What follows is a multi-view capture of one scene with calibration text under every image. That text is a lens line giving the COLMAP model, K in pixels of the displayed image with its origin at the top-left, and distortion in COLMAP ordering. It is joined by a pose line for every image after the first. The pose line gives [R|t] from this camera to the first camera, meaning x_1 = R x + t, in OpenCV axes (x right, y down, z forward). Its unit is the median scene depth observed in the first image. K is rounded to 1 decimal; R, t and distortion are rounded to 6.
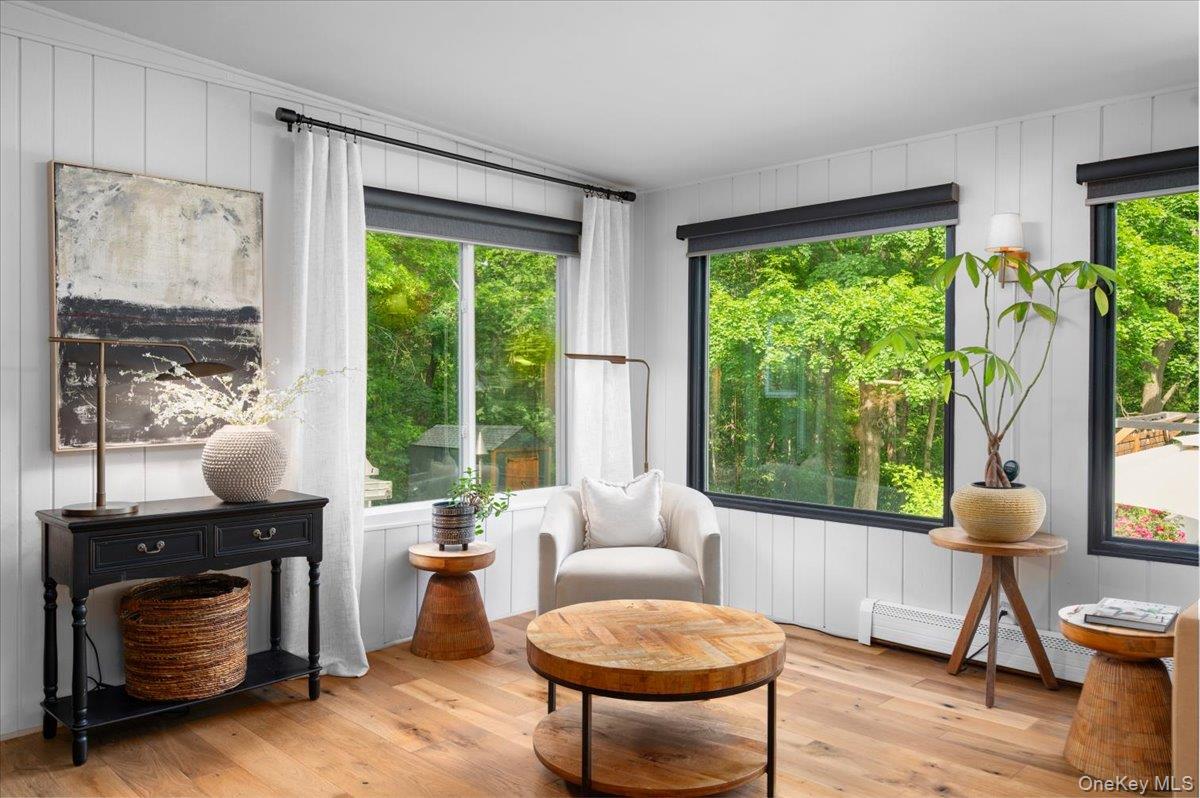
lens RADIAL K [[884.2, 0, 601.4], [0, 884.2, 396.1], [0, 0, 1]] dist [0.013503, -0.019273]
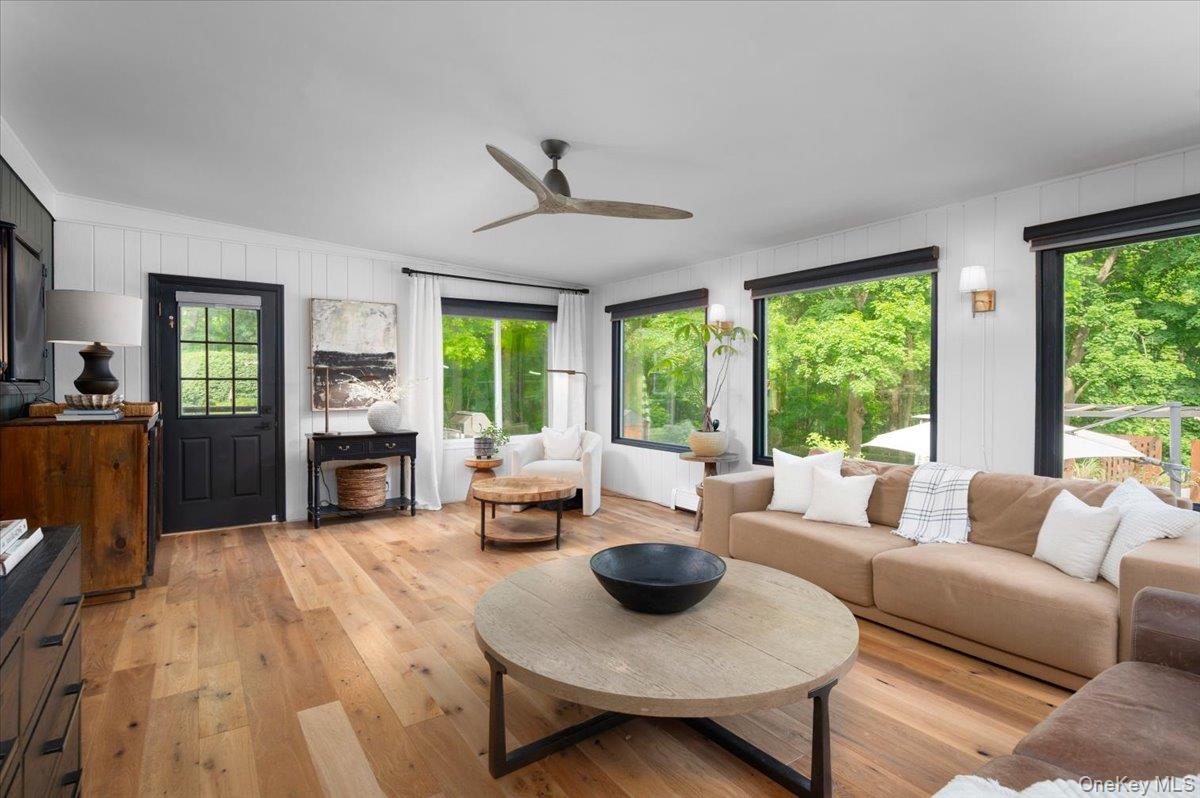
lens RADIAL K [[580.1, 0, 599.5], [0, 580.1, 396.6], [0, 0, 1]] dist [-0.007122, 0.000600]
pose [[0.982947, 0.001637, -0.183883, 0.444929], [-0.000303, 0.999973, 0.007284, 0.007269], [0.183890, -0.007105, 0.982921, -0.432174]]
